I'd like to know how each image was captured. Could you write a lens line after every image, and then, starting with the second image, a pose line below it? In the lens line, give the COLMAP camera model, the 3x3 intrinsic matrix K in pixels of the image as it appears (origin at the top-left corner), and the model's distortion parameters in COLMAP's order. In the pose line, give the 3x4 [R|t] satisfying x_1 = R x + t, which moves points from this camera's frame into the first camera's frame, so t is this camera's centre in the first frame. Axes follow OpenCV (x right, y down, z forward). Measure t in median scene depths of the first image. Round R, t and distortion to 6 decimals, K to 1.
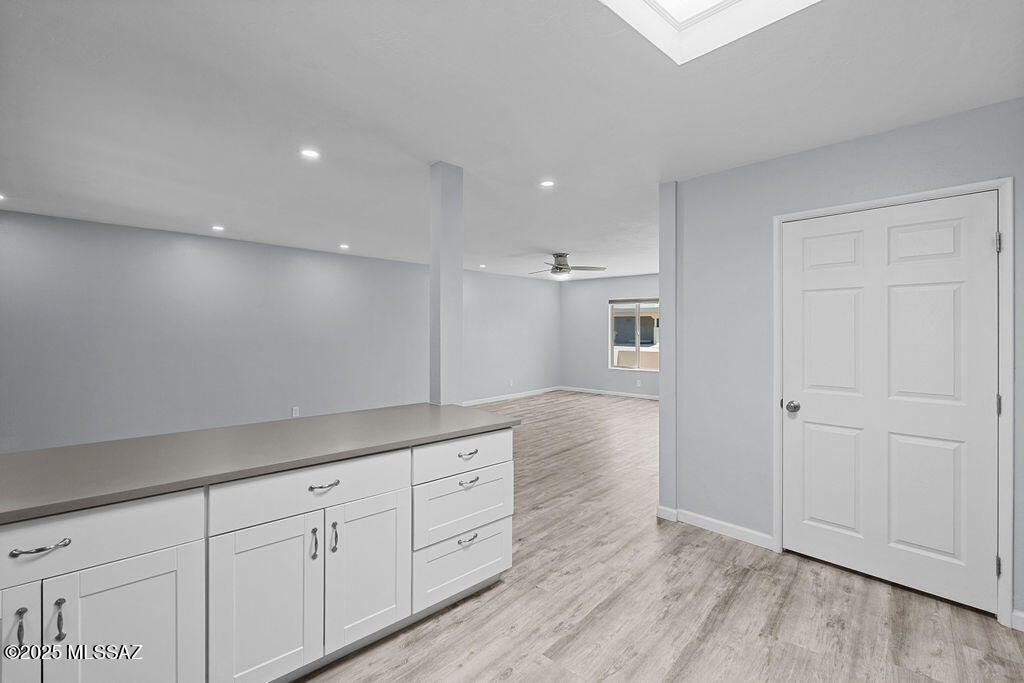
lens RADIAL K [[452.0, 0, 516.0], [0, 452.0, 331.9], [0, 0, 1]] dist [-0.000901, -0.000341]
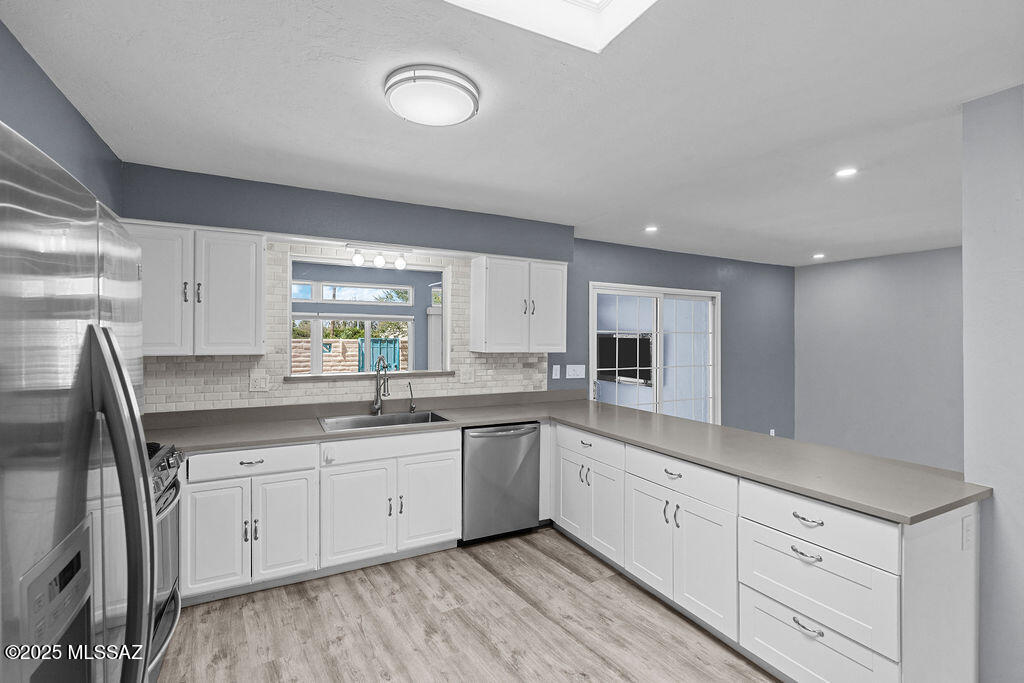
lens RADIAL K [[474.5, 0, 504.0], [0, 474.5, 334.8], [0, 0, 1]] dist [-0.007148, -0.000574]
pose [[-0.285373, -0.013295, -0.958324, 0.777541], [-0.009219, 0.999896, -0.011126, -0.038379], [0.958372, 0.005660, -0.285466, 0.659661]]
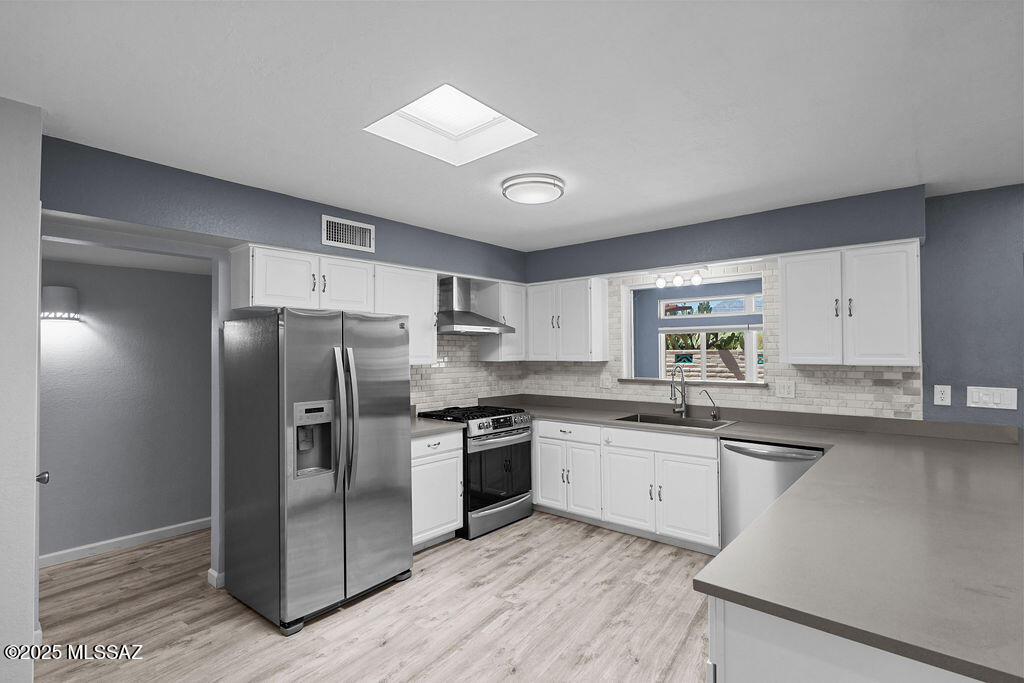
lens RADIAL K [[474.5, 0, 511.0], [0, 474.5, 338.0], [0, 0, 1]] dist [-0.007148, -0.000574]
pose [[-0.995477, -0.000315, -0.095007, 0.245657], [0.001956, 0.999715, -0.023813, -0.041743], [0.094988, -0.023891, -0.995192, 1.452041]]
